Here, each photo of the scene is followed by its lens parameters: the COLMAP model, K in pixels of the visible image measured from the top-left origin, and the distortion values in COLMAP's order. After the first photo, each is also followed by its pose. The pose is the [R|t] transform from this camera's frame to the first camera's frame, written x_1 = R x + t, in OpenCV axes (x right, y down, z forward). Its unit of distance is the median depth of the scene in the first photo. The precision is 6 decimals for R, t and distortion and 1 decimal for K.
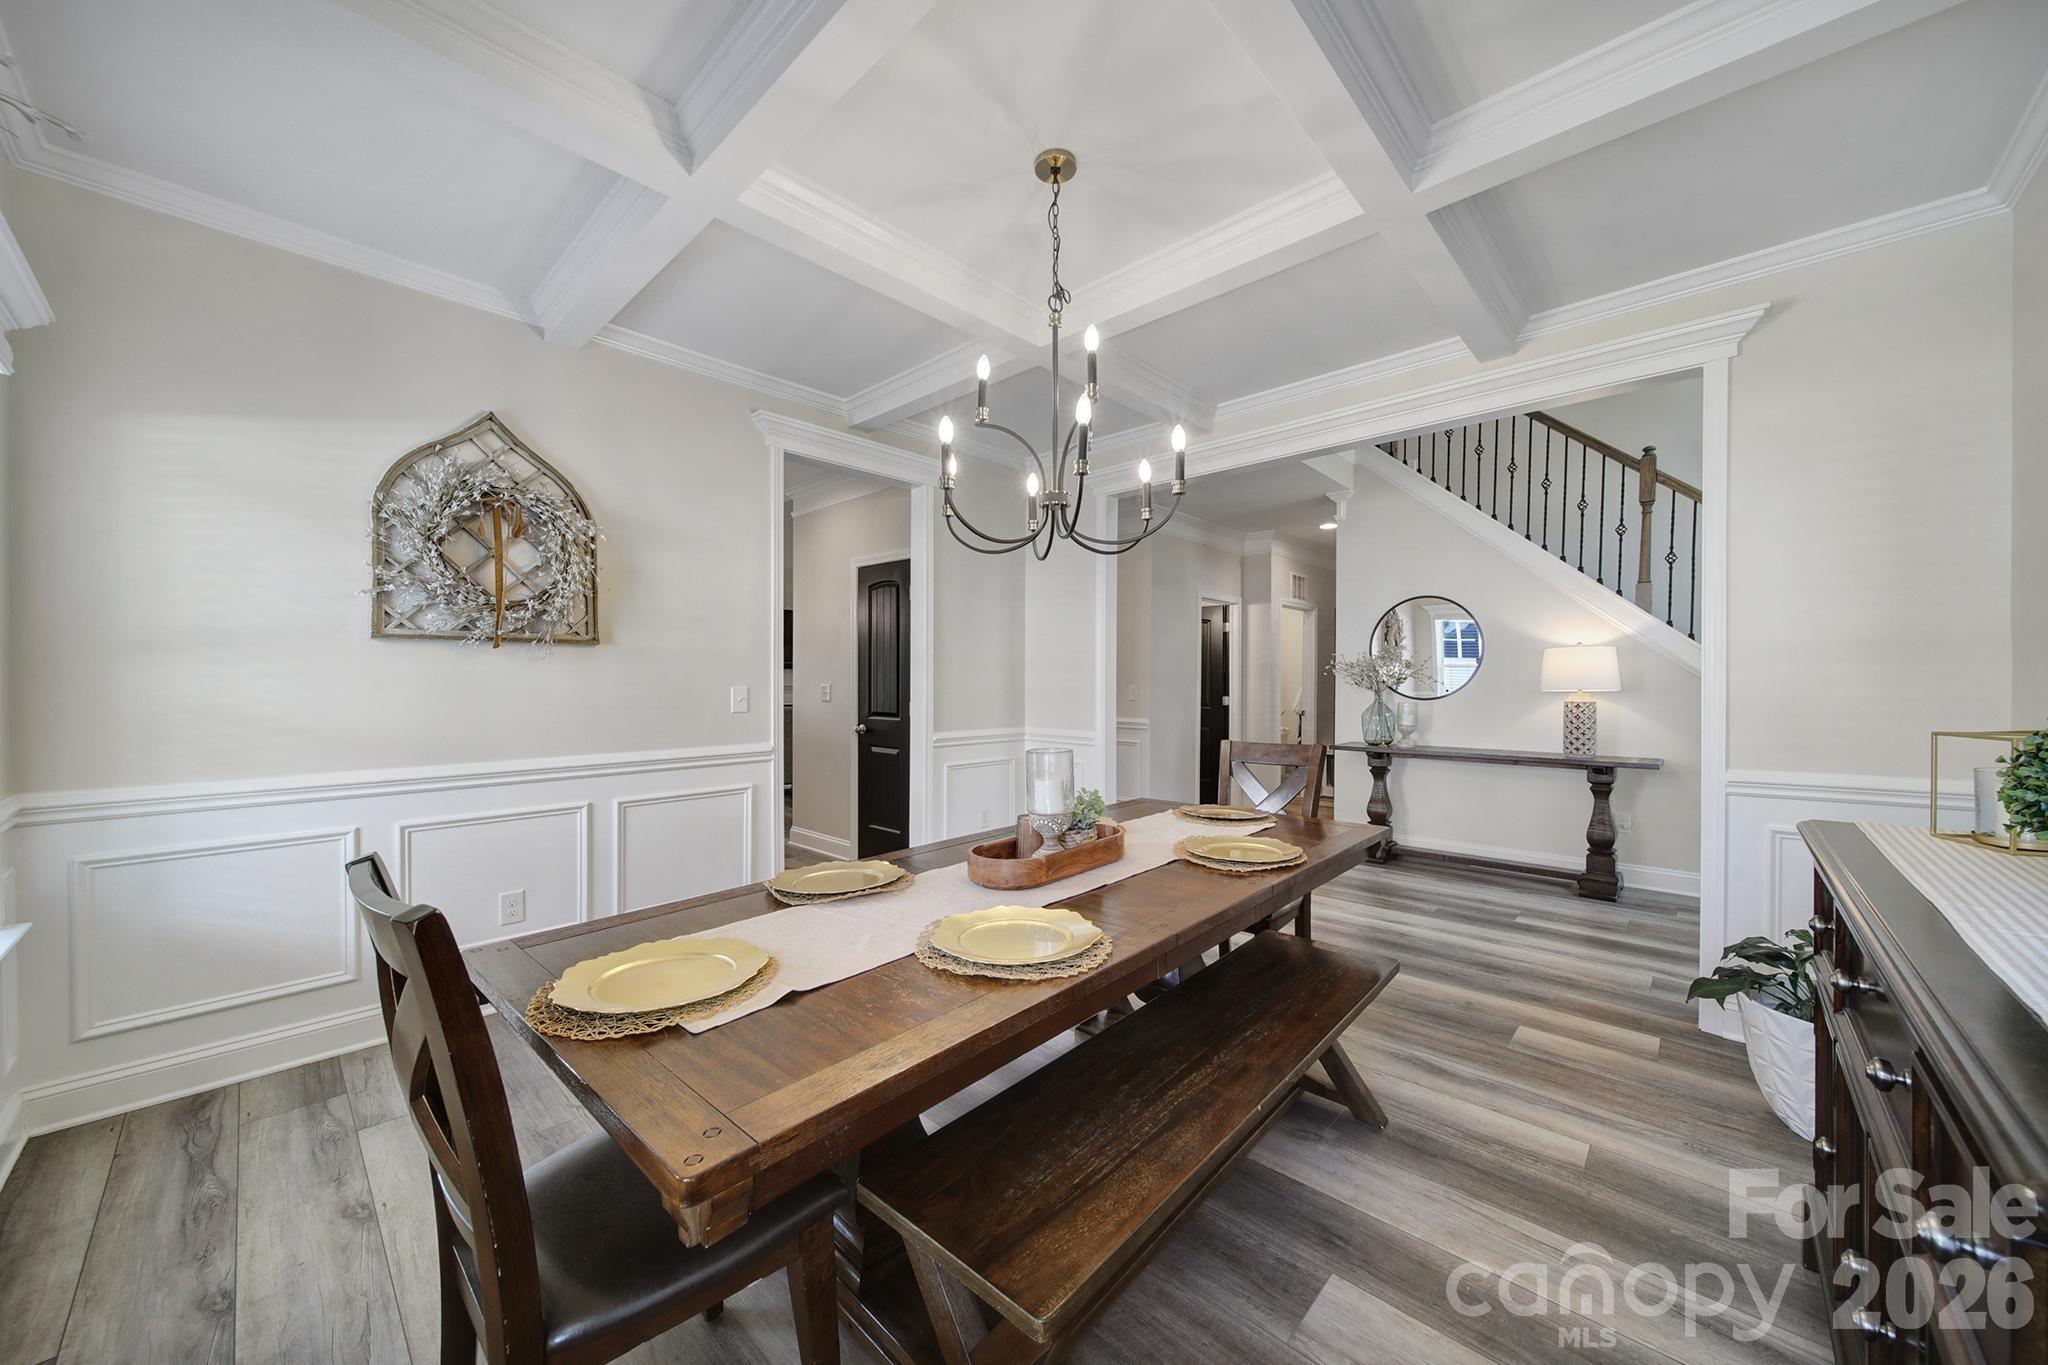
lens RADIAL K [[743.0, 0, 1018.4], [0, 743.0, 683.3], [0, 0, 1]] dist [-0.000460, 0.000045]
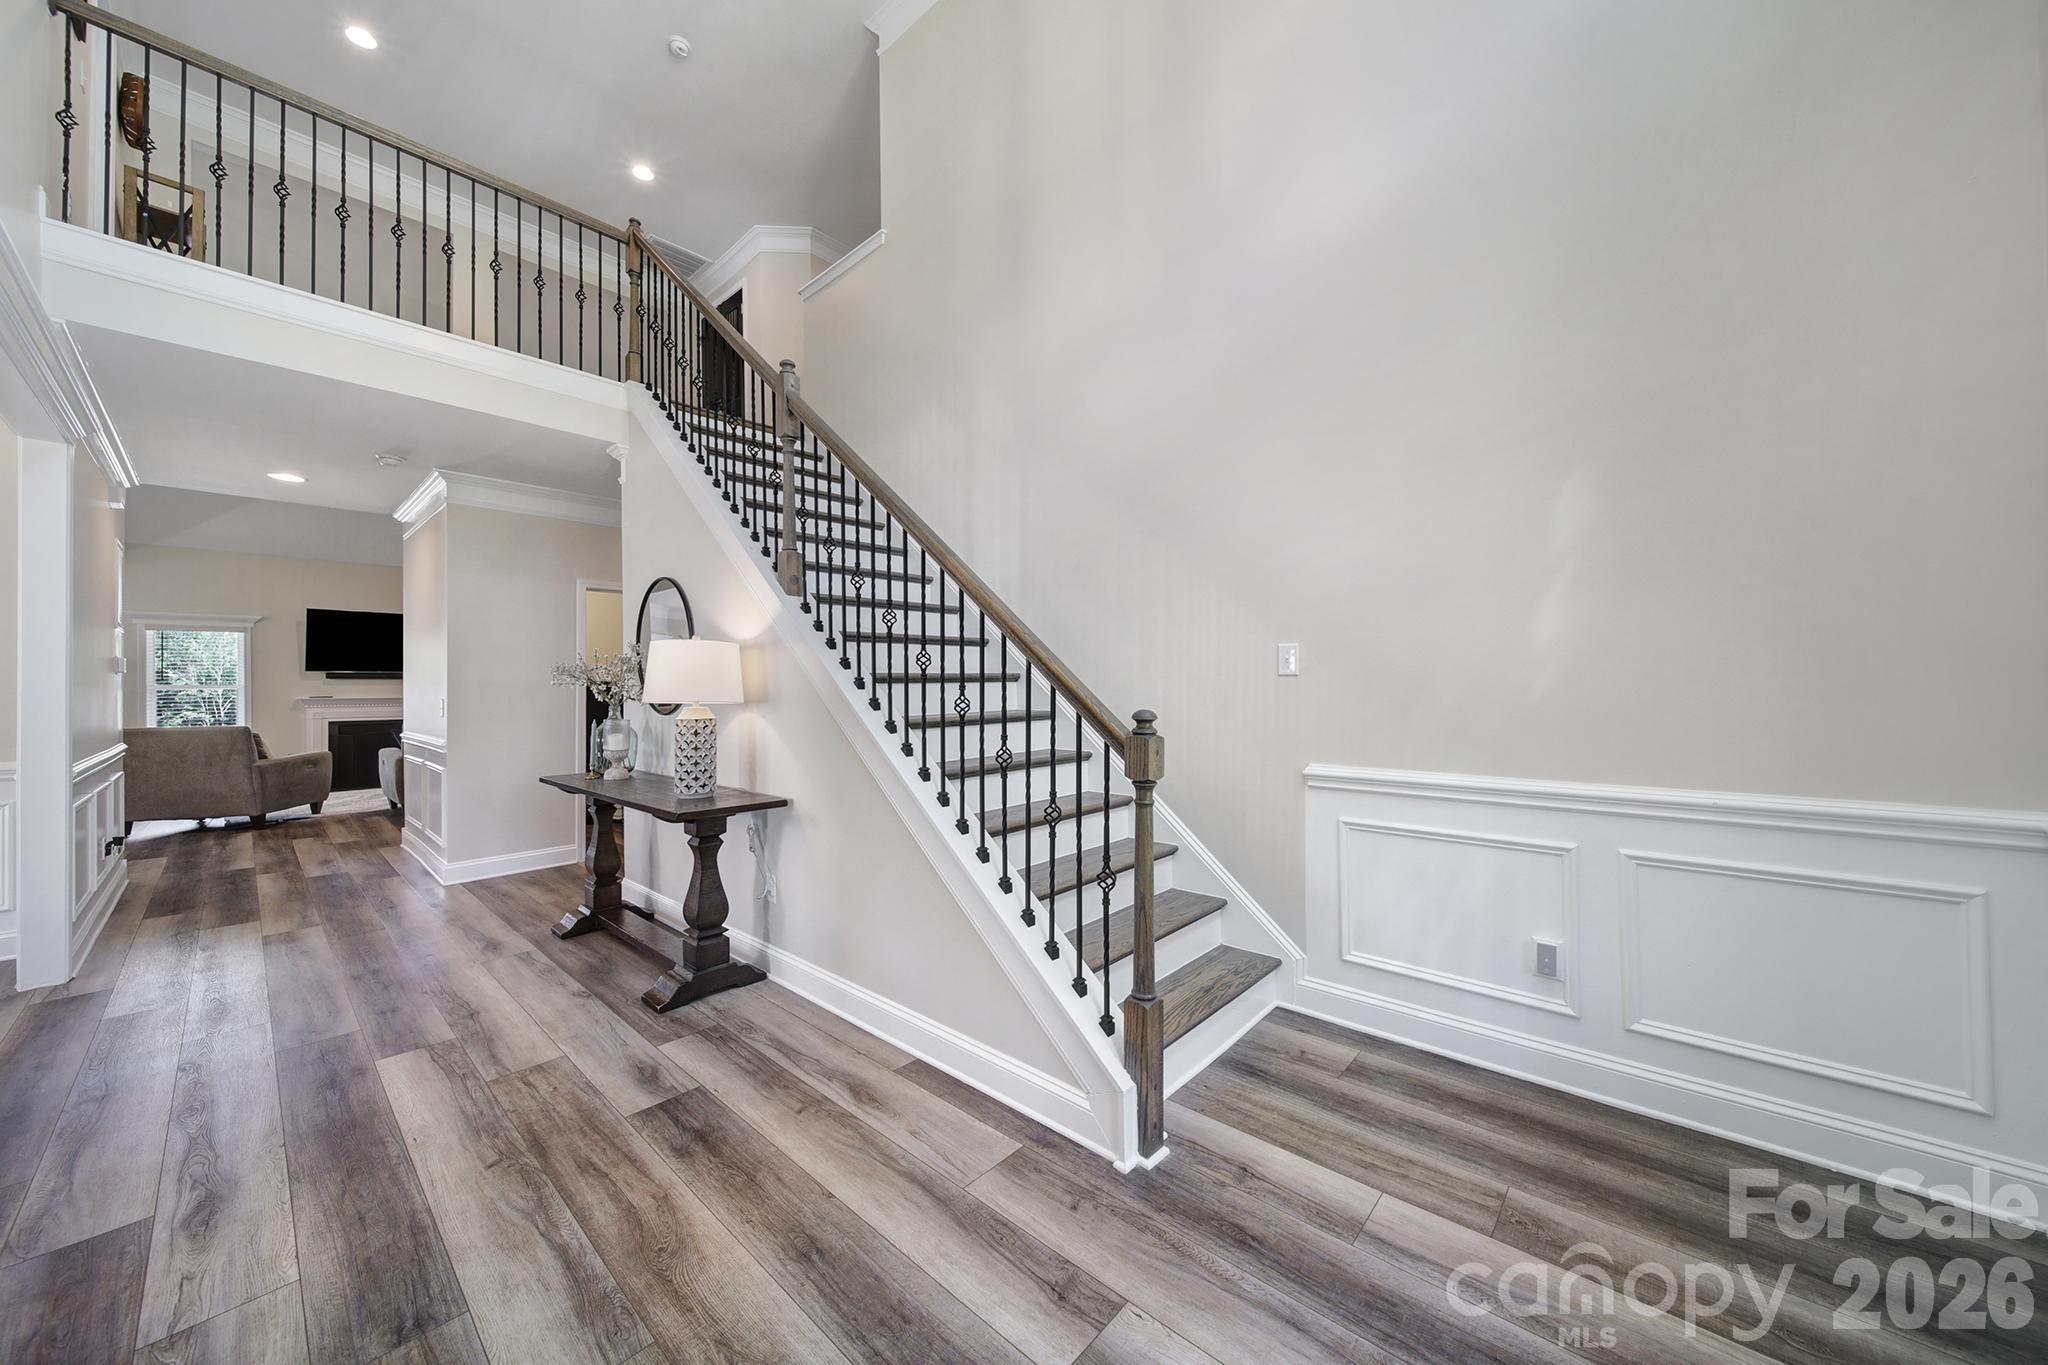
lens RADIAL K [[724.5, 0, 1017.6], [0, 724.5, 678.4], [0, 0, 1]] dist [0.000607, 0.000057]
pose [[0.999899, 0.001034, 0.014176, 1.064881], [-0.000974, 0.999990, -0.004287, -0.009427], [-0.014180, 0.004273, 0.999890, 0.319830]]
